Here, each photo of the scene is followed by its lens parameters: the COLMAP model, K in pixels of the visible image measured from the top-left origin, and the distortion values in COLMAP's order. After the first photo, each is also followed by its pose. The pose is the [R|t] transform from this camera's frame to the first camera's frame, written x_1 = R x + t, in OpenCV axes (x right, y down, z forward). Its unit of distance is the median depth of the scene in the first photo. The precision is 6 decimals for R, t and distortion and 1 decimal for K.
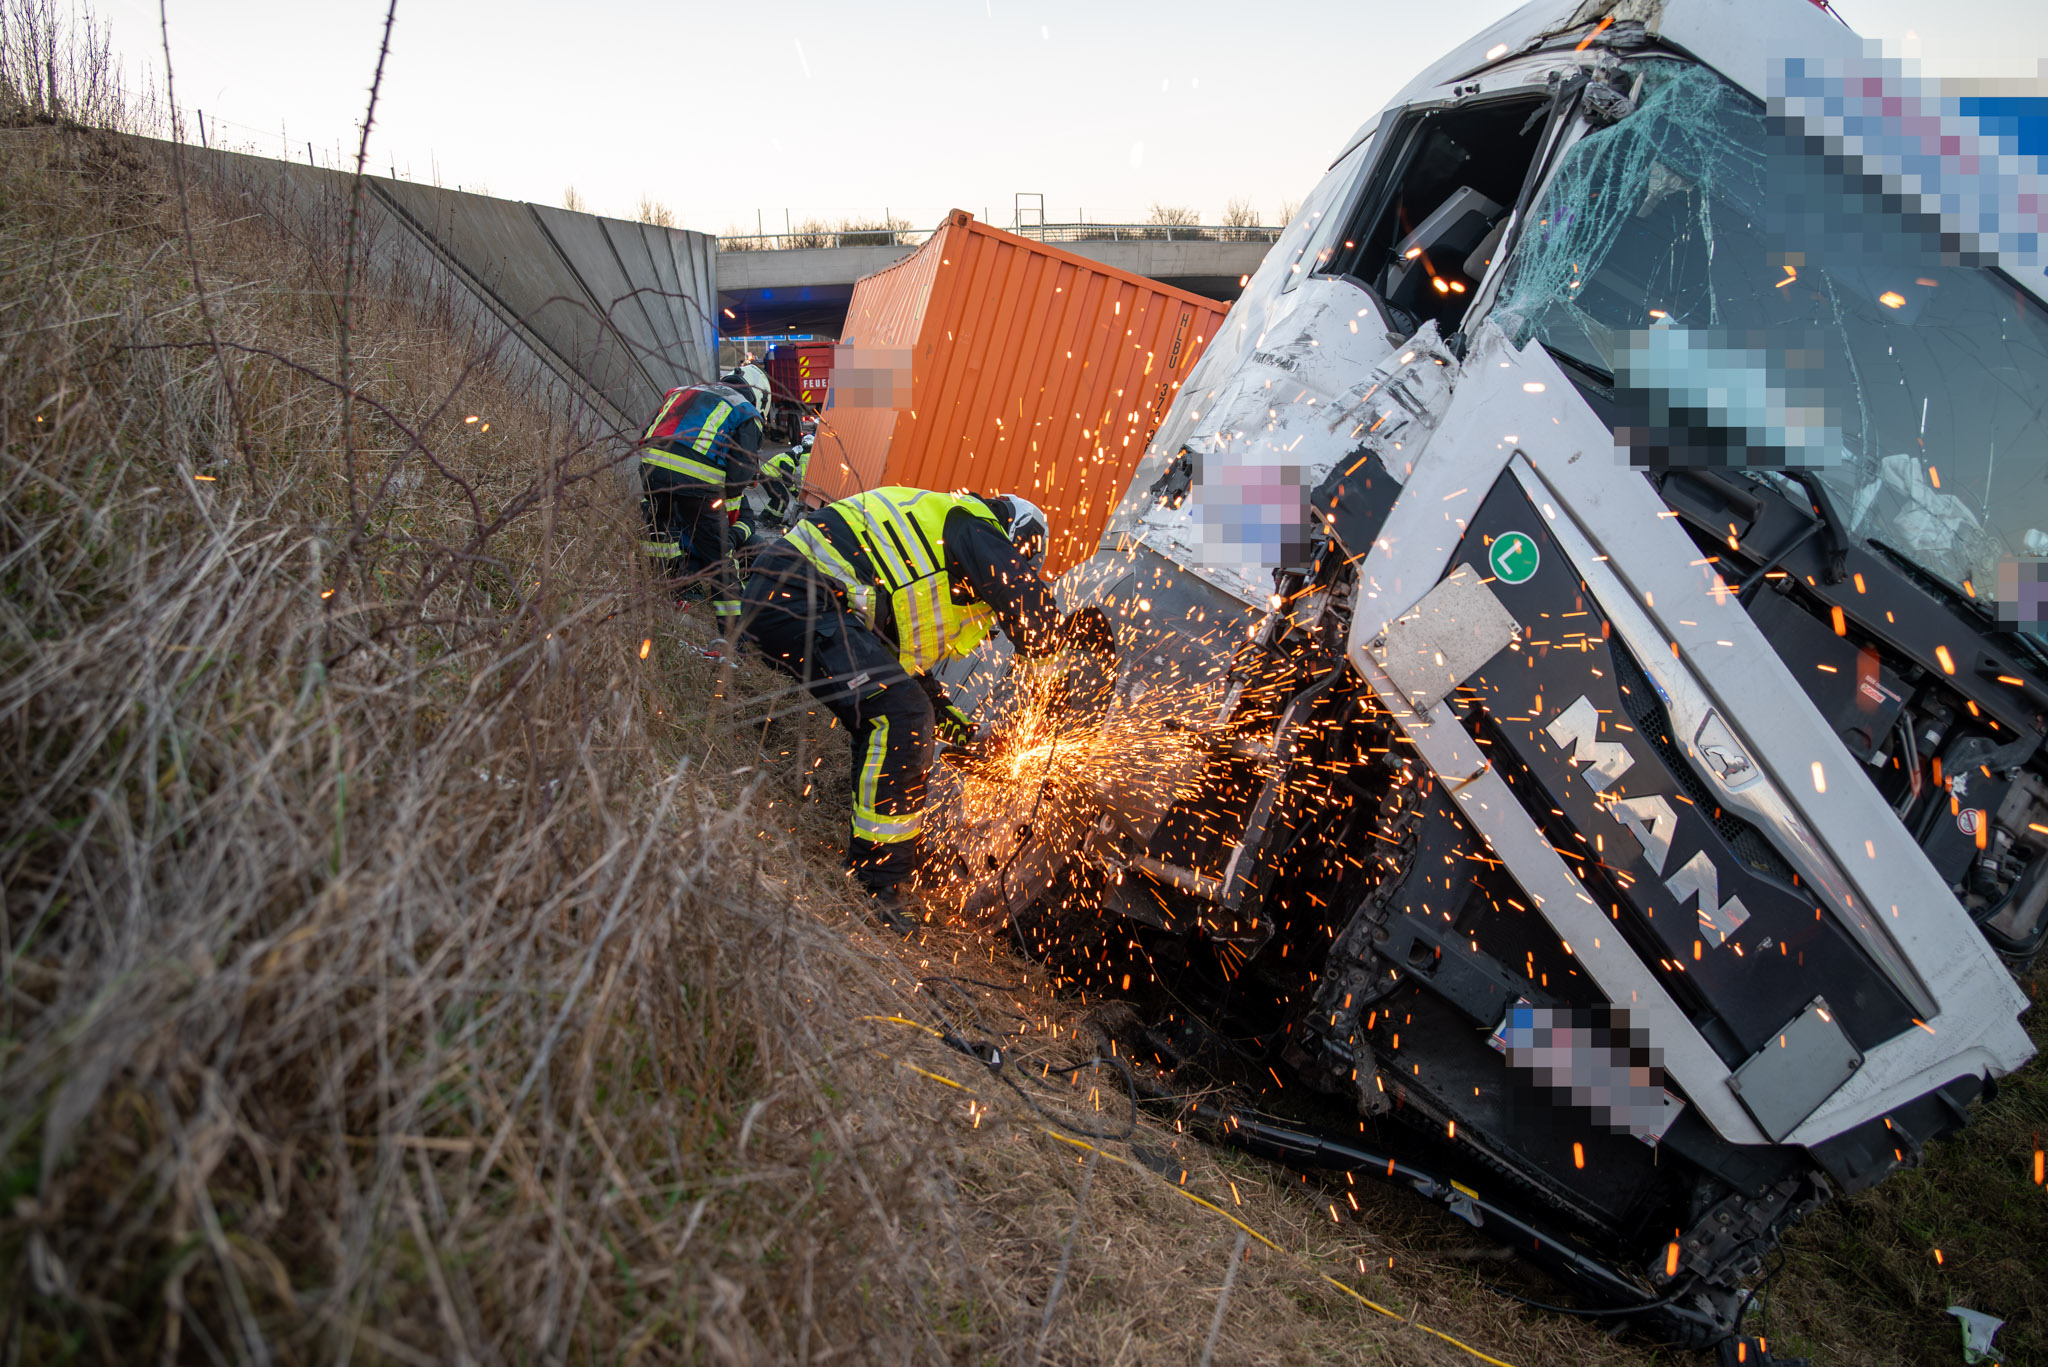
lens RADIAL K [[1296.7, 0, 1017.8], [0, 1296.7, 702.3], [0, 0, 1]] dist [0.016074, -0.007823]
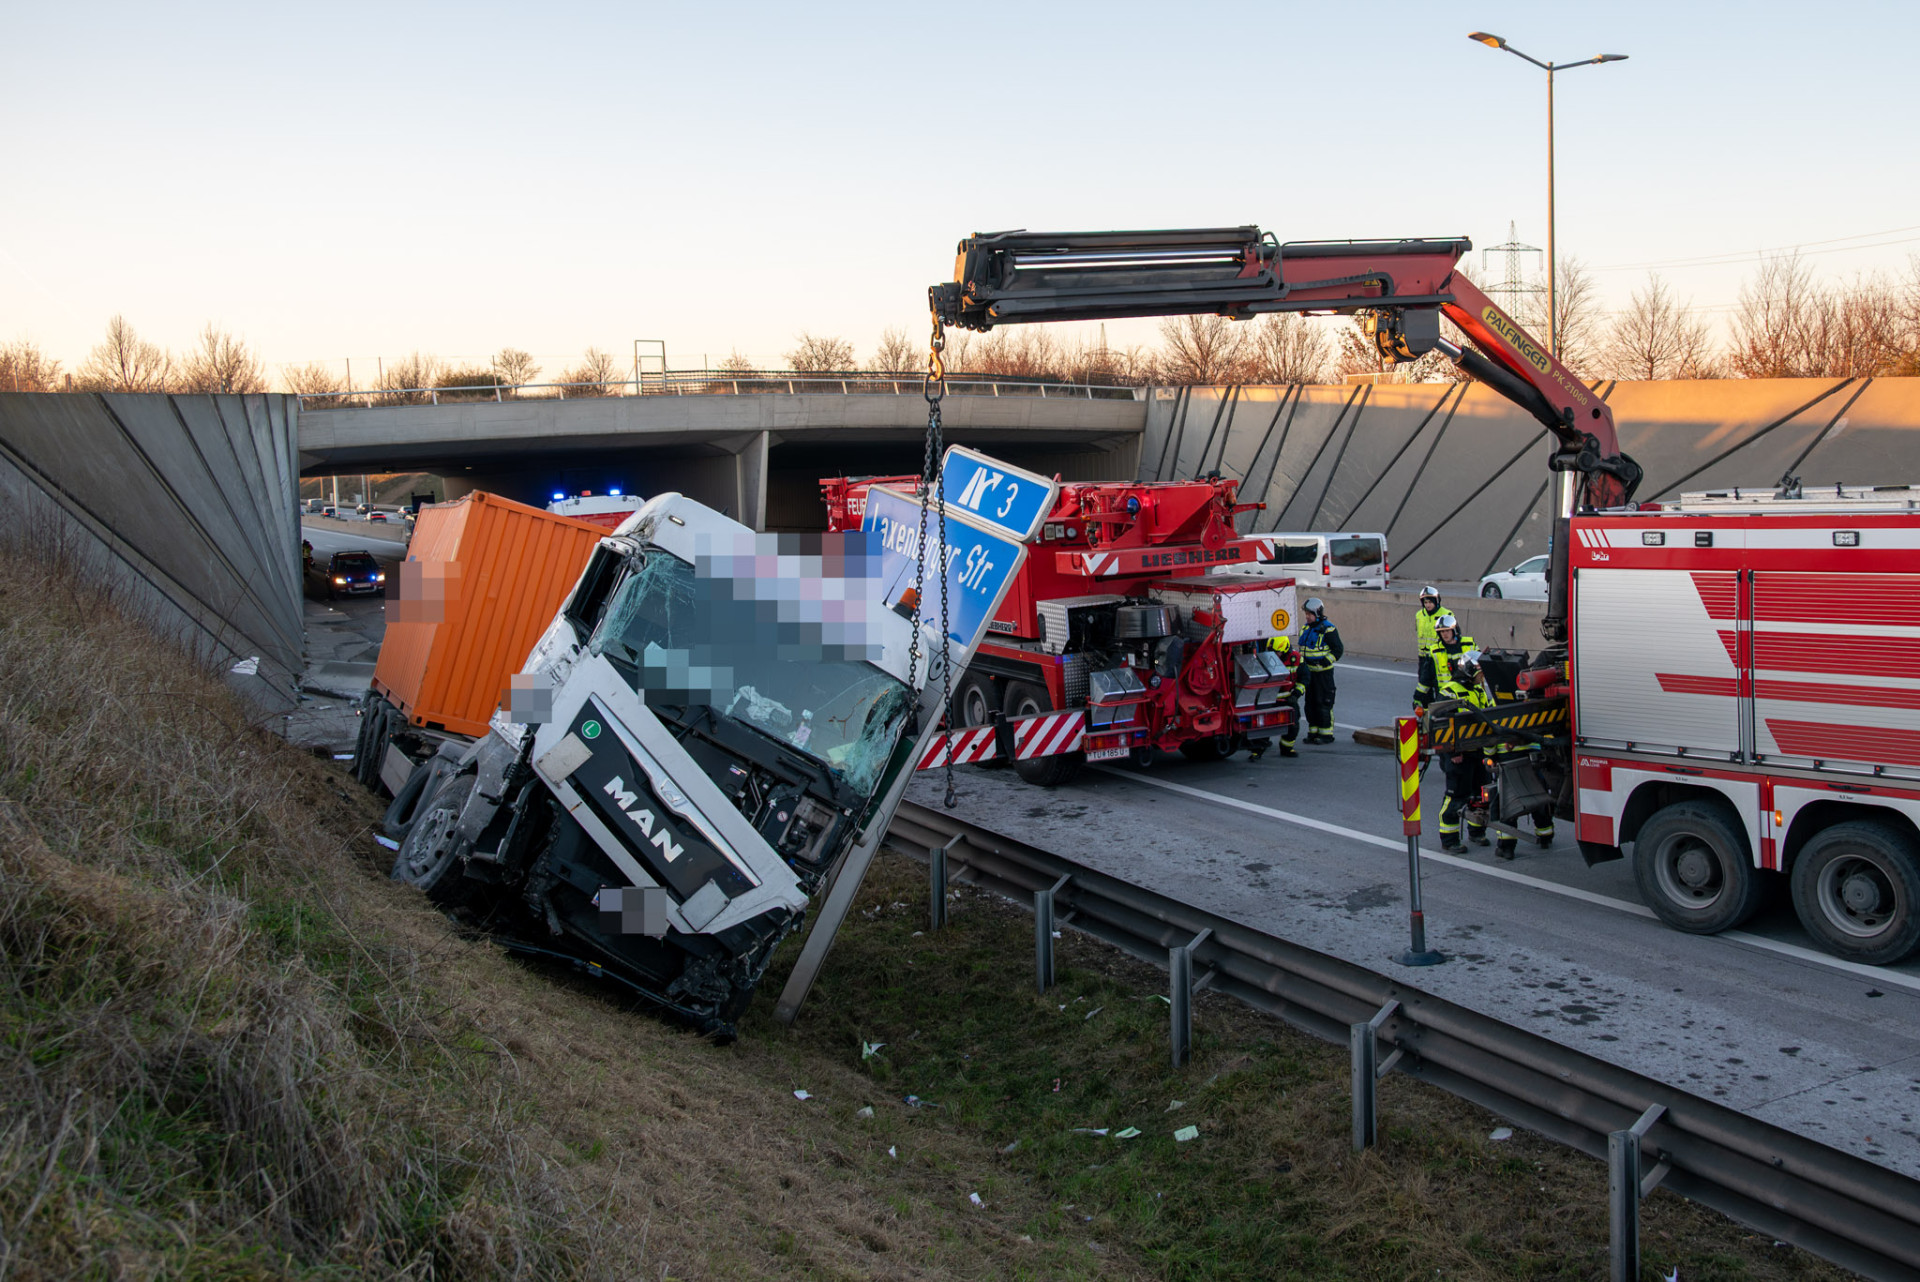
lens RADIAL K [[1502.0, 0, 965.1], [0, 1502.0, 644.0], [0, 0, 1]] dist [-0.000141, 0.001421]
pose [[0.980751, -0.033829, 0.192310, 0.525402], [0.063707, 0.986421, -0.151375, 0.243386], [-0.184578, 0.160713, 0.969589, -2.266765]]
